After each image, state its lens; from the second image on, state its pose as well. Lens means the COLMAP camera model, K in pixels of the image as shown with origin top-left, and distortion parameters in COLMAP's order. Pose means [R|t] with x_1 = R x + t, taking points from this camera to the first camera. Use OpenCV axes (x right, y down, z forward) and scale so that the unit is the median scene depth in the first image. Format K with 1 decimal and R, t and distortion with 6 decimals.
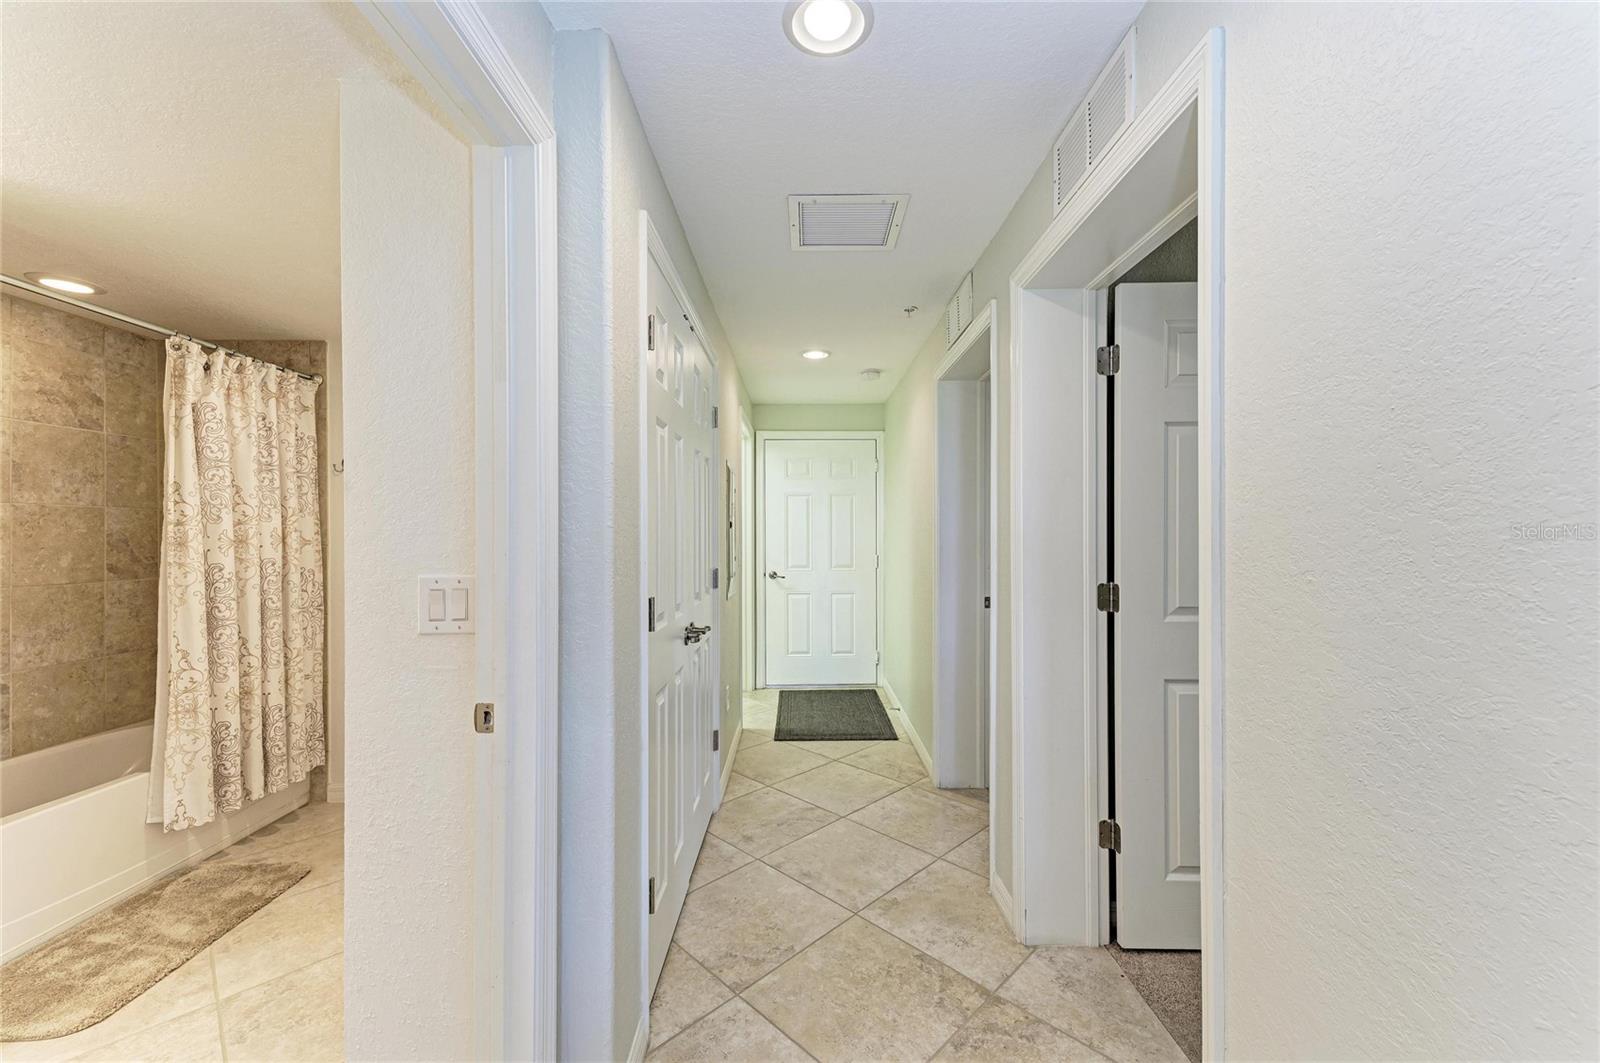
lens RADIAL K [[620.9, 0, 805.5], [0, 620.9, 530.9], [0, 0, 1]] dist [0.008001, -0.002882]
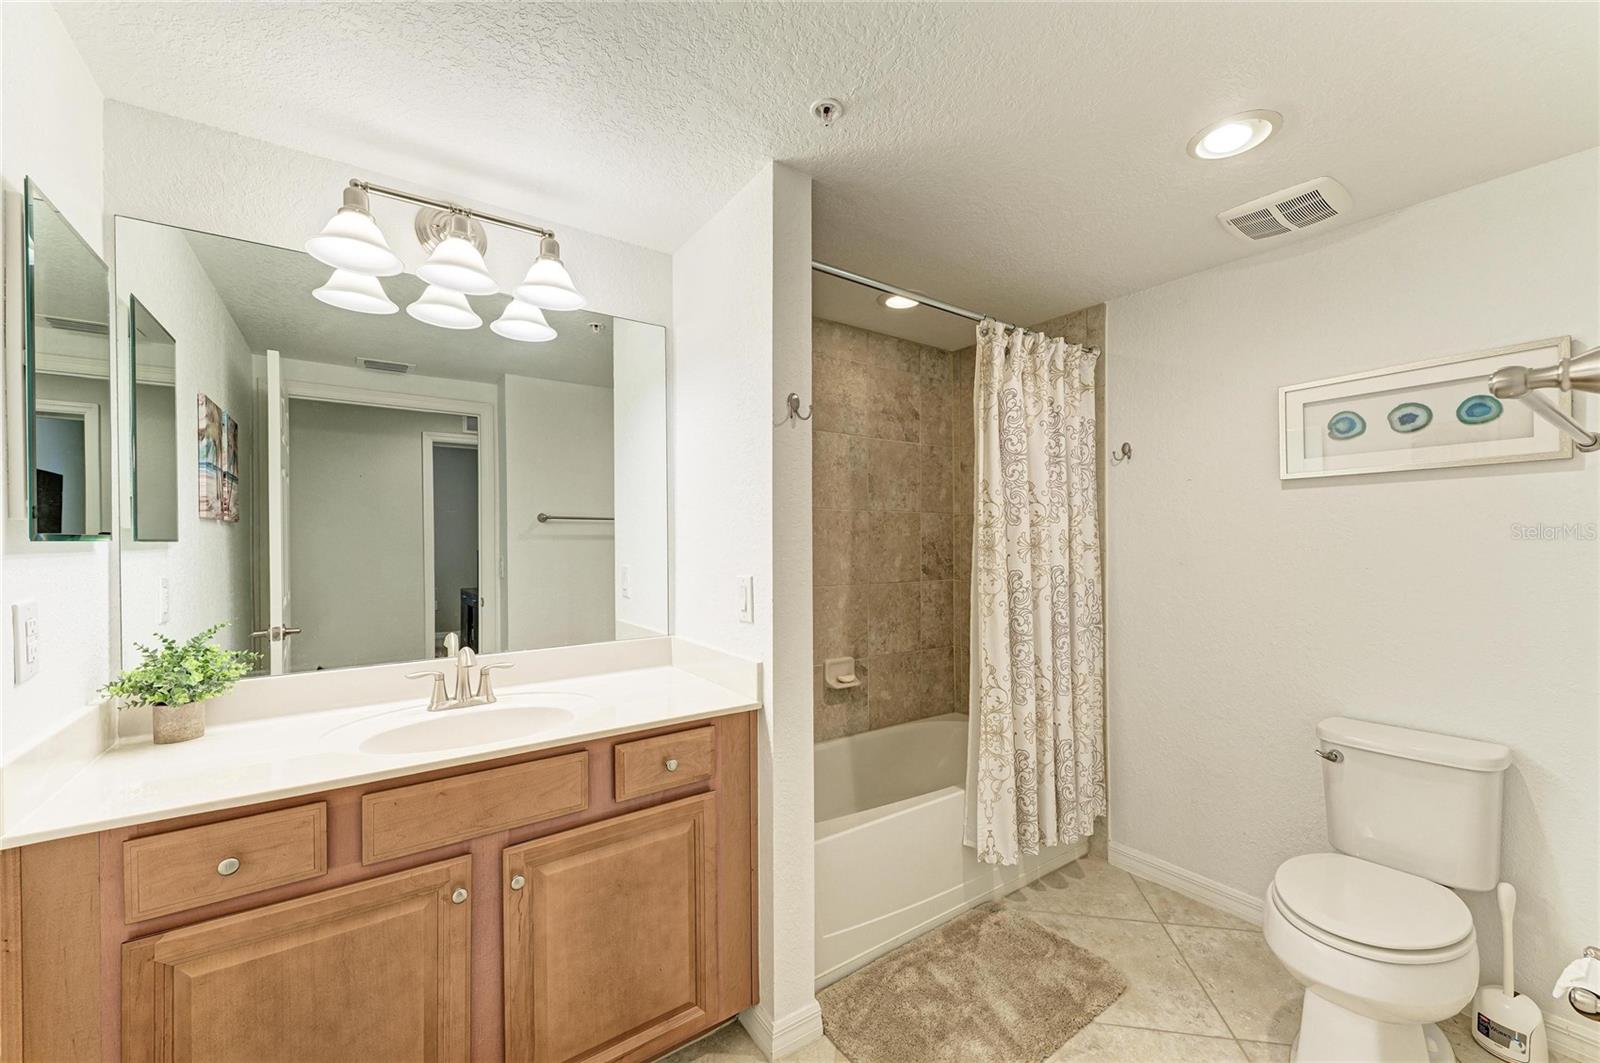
lens RADIAL K [[620.9, 0, 797.9], [0, 620.9, 541.3], [0, 0, 1]] dist [0.008001, -0.002882]
pose [[0.547297, 0.003475, -0.836931, -0.365366], [0.004449, 0.999965, 0.007061, 0.003345], [0.836927, -0.007589, 0.547263, 0.251107]]
